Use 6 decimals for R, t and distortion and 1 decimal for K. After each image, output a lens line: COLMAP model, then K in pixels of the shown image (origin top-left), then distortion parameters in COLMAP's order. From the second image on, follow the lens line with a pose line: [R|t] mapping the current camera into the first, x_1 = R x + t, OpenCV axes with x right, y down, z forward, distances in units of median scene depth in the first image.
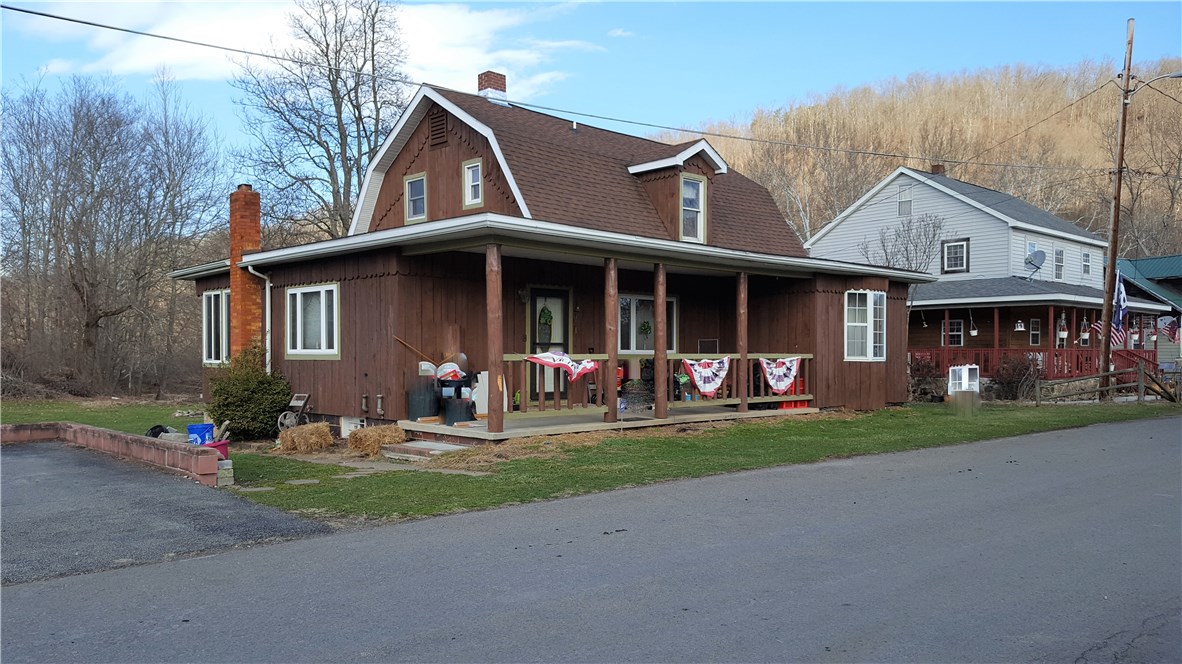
lens RADIAL K [[883.8, 0, 619.1], [0, 883.8, 332.4], [0, 0, 1]] dist [0.067605, -0.002381]
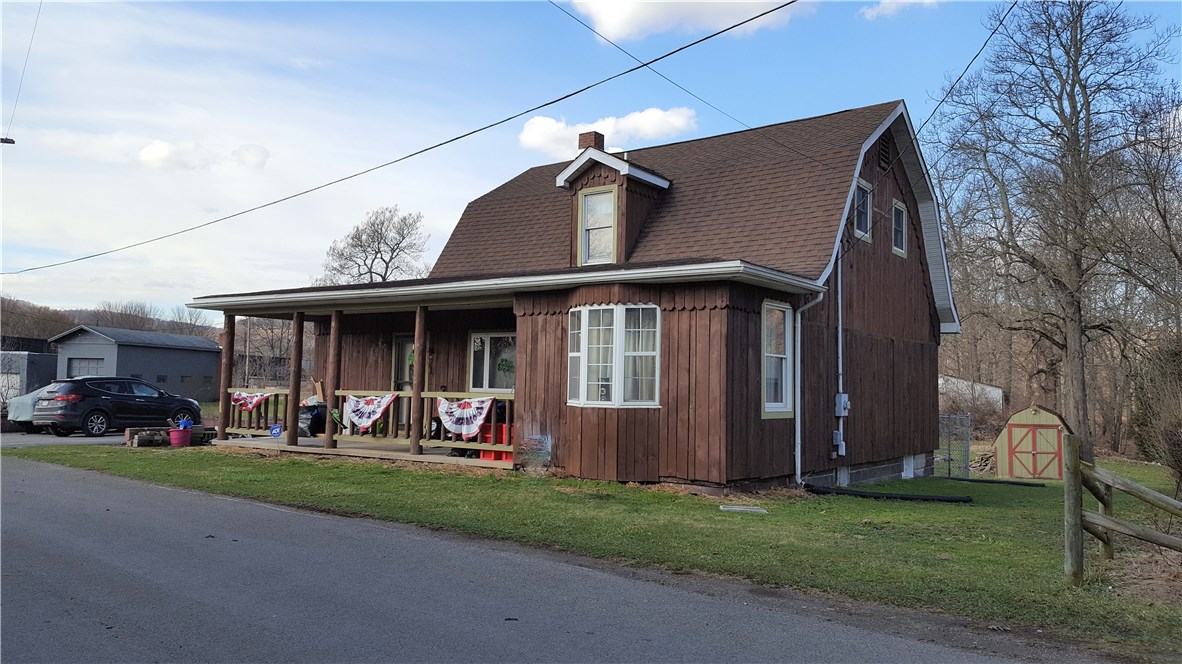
lens RADIAL K [[883.8, 0, 619.1], [0, 883.8, 332.4], [0, 0, 1]] dist [0.067605, -0.002381]
pose [[0.203196, -0.058139, -0.977410, 1.036893], [0.006665, 0.998295, -0.057996, 0.015701], [0.979115, 0.005270, 0.203237, 0.946954]]
